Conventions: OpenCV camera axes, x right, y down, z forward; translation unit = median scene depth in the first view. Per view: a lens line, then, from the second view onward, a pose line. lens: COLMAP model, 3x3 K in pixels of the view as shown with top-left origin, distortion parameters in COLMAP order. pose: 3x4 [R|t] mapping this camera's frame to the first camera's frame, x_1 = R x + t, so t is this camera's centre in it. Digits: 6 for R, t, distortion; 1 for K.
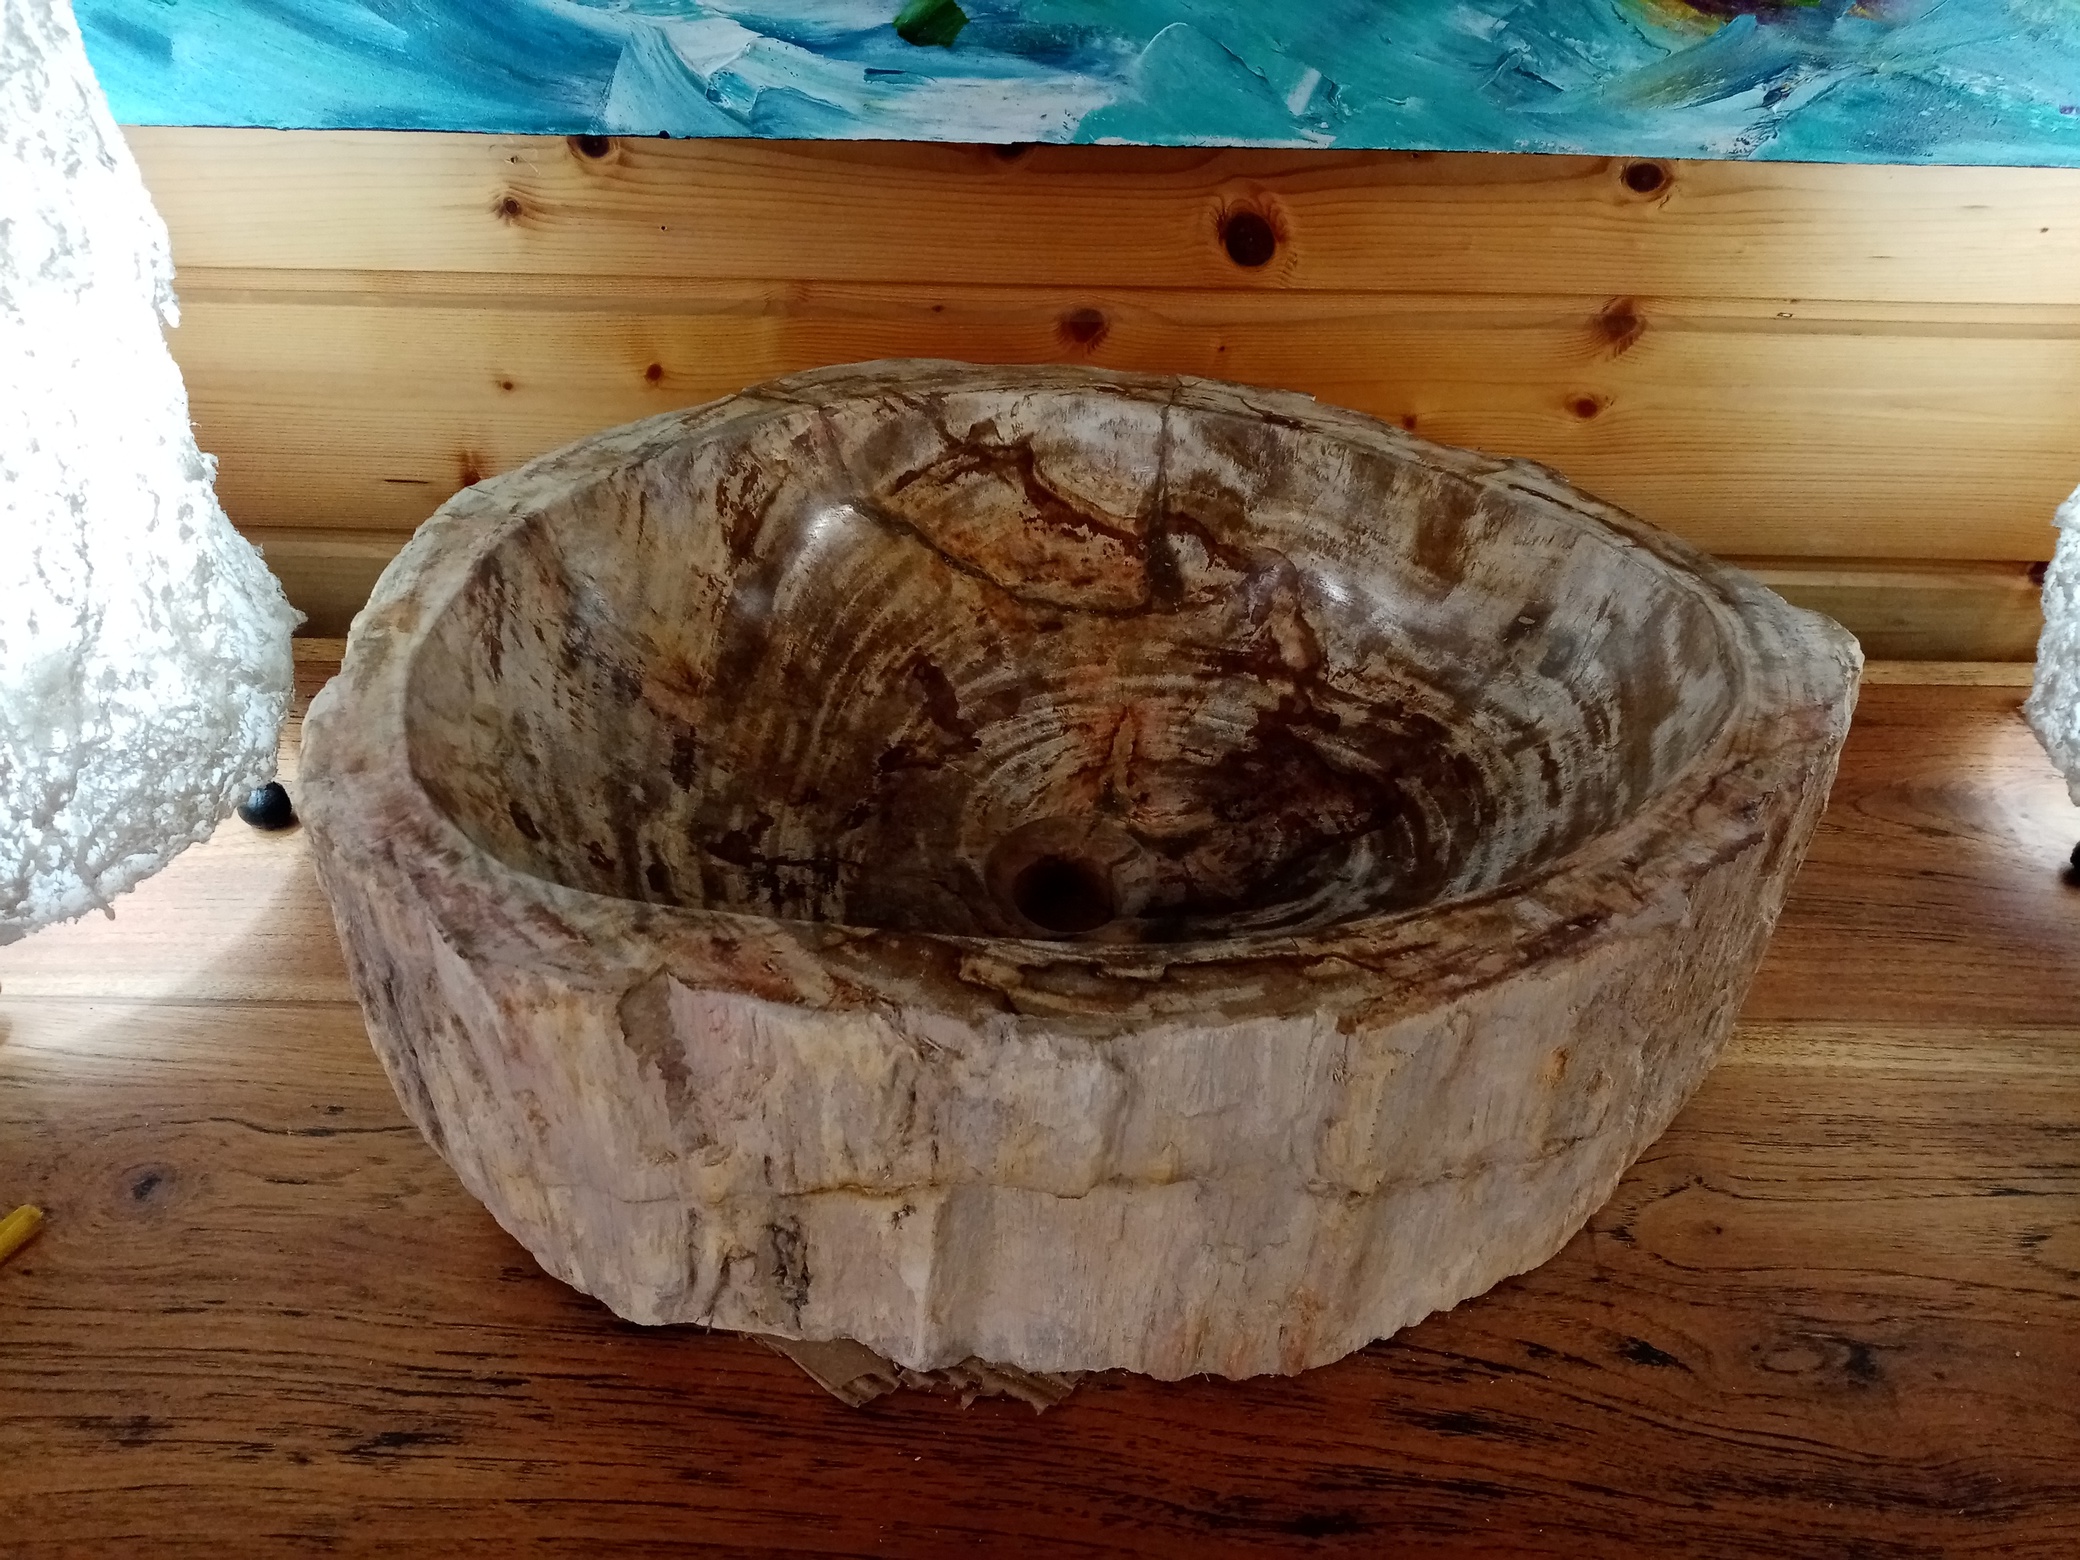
lens RADIAL K [[1677.3, 0, 1041.5], [0, 1677.3, 774.3], [0, 0, 1]] dist [-0.020672, -0.018813]
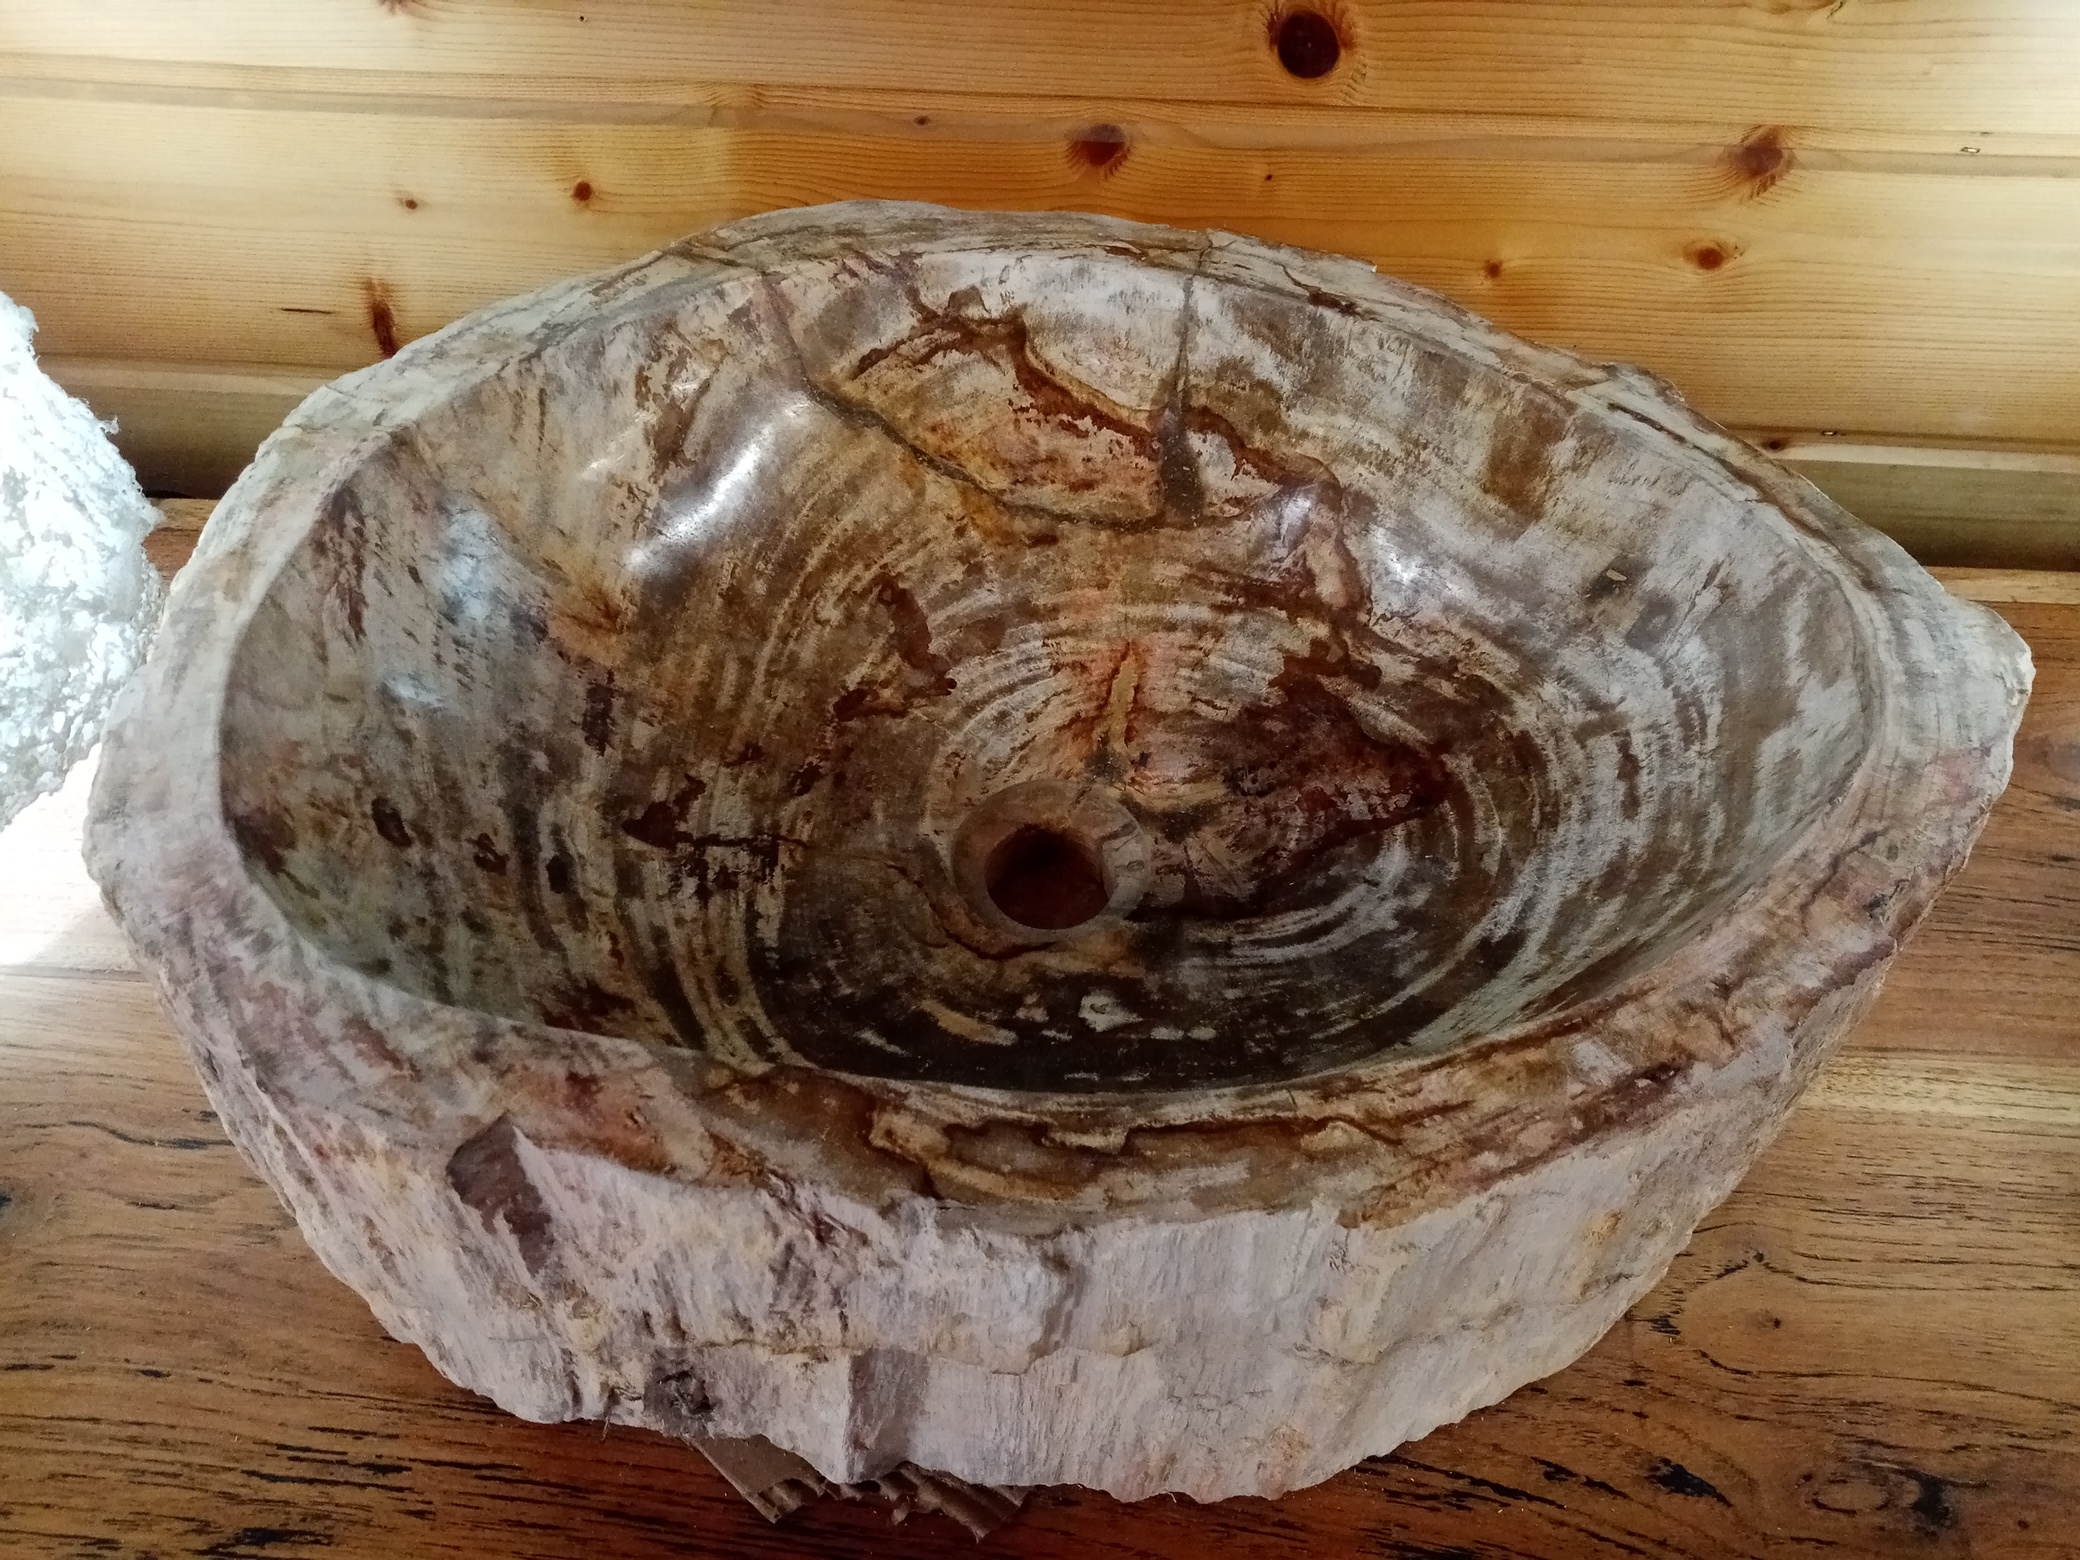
lens RADIAL K [[1677.3, 0, 1043.3], [0, 1677.3, 785.1], [0, 0, 1]] dist [-0.020672, -0.018813]
pose [[0.999183, 0.030215, -0.026825, 0.037720], [-0.024674, 0.982034, 0.187086, -0.148138], [0.031996, -0.186271, 0.981977, 0.182073]]
